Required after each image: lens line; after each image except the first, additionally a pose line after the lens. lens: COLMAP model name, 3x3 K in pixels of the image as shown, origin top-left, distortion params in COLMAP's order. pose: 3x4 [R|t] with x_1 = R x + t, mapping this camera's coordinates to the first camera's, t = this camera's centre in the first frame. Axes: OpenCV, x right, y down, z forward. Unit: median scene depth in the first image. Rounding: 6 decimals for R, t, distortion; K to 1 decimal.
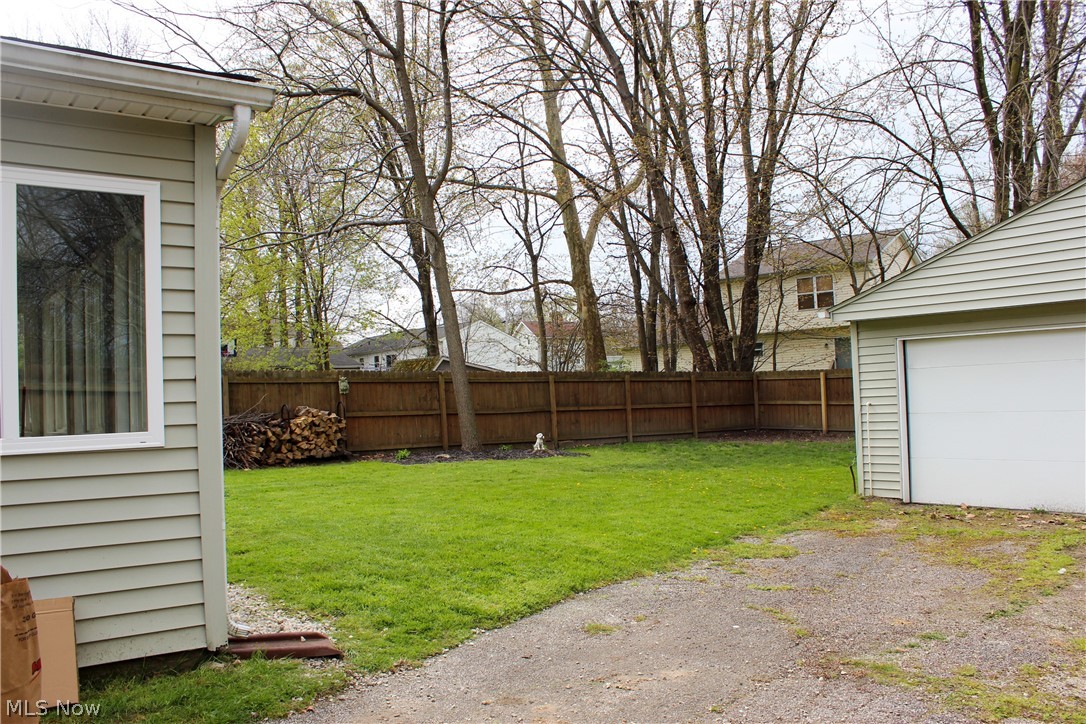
lens RADIAL K [[899.3, 0, 543.0], [0, 899.3, 362.0], [0, 0, 1]] dist [-0.167874, 0.154873]
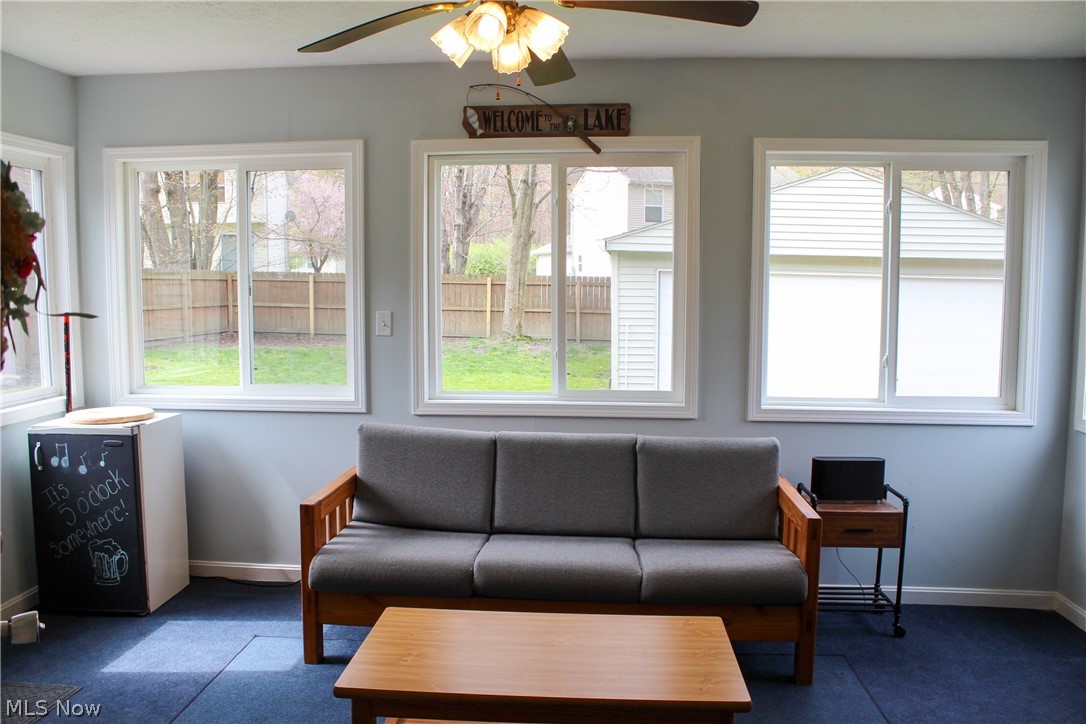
lens RADIAL K [[899.3, 0, 543.0], [0, 899.3, 362.0], [0, 0, 1]] dist [-0.167874, 0.154873]
pose [[0.652321, -0.031419, 0.757292, -0.321678], [-0.055598, 0.994465, 0.089150, 0.006031], [-0.755901, -0.100258, 0.646963, 0.170543]]
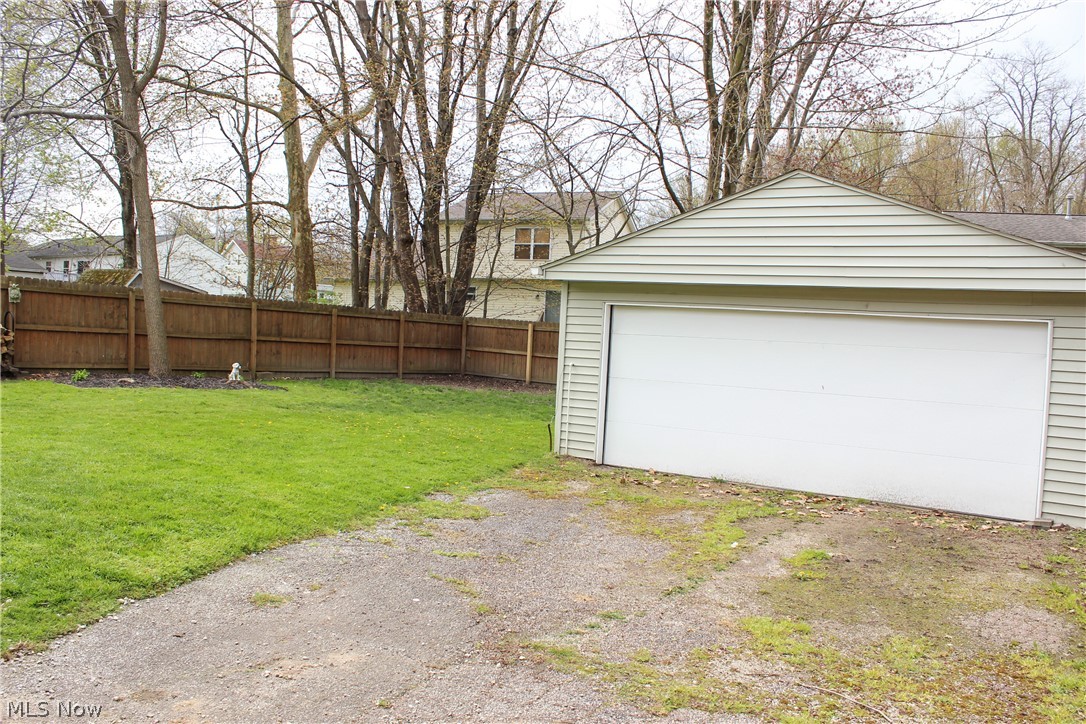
lens RADIAL K [[899.3, 0, 543.0], [0, 899.3, 362.0], [0, 0, 1]] dist [-0.167874, 0.154873]
pose [[0.945537, 0.075145, 0.316721, 0.006533], [-0.097786, 0.993620, 0.056184, -0.004790], [-0.310479, -0.084094, 0.946853, 0.018881]]
